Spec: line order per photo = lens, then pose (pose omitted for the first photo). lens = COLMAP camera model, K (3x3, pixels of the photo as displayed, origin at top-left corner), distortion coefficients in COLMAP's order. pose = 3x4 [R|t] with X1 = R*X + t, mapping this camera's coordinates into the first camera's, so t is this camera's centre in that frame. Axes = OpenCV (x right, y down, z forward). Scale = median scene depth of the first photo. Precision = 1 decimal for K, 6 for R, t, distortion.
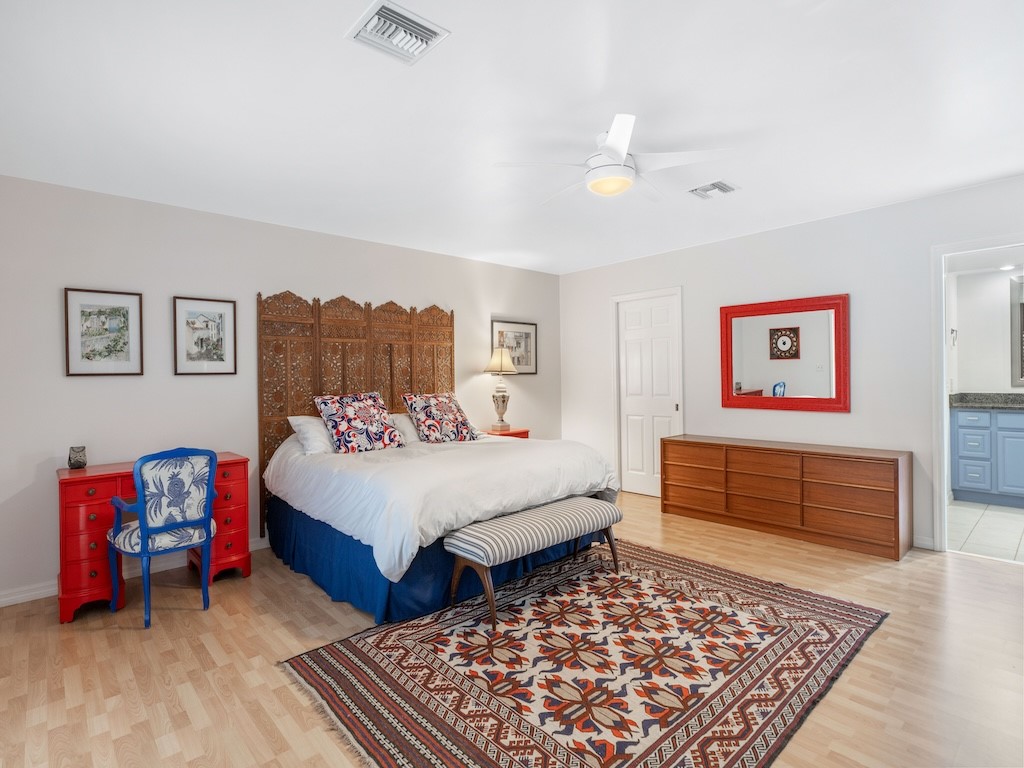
lens RADIAL K [[530.2, 0, 512.0], [0, 530.2, 384.0], [0, 0, 1]] dist [0.000059, -0.000530]
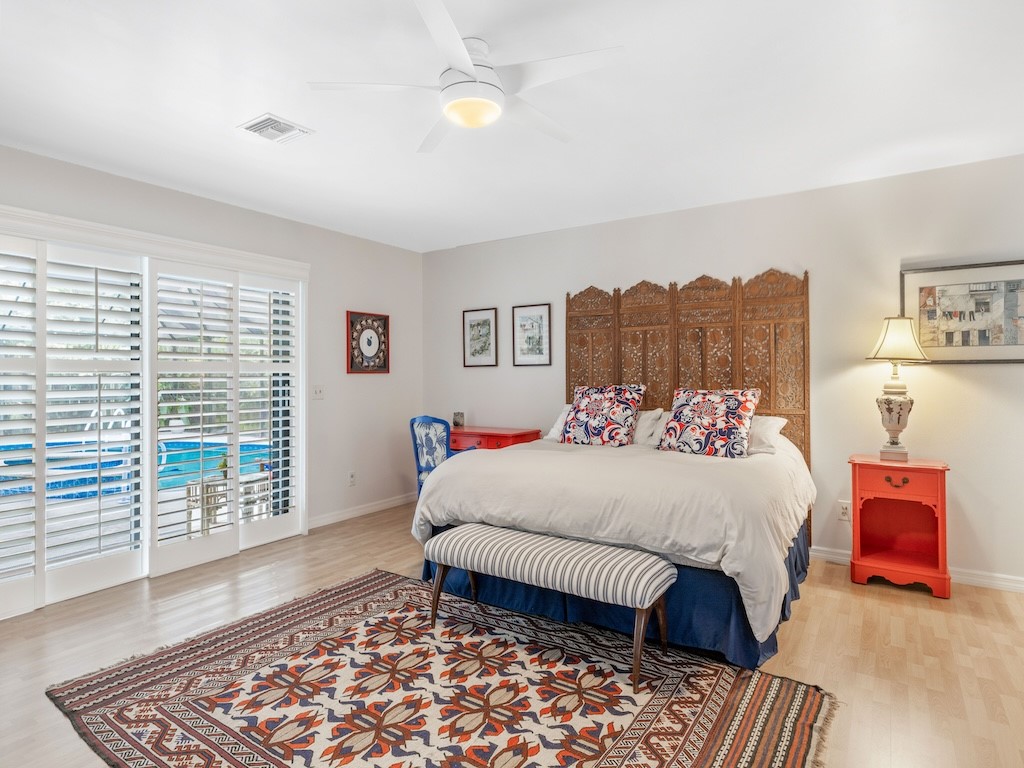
lens RADIAL K [[583.1, 0, 512.0], [0, 583.1, 384.0], [0, 0, 1]] dist [0.002129, -0.000499]
pose [[0.215897, 0.028153, -0.976010, 0.909143], [-0.013666, 0.999573, 0.025809, -0.011838], [0.976320, 0.007766, 0.216190, 0.799244]]
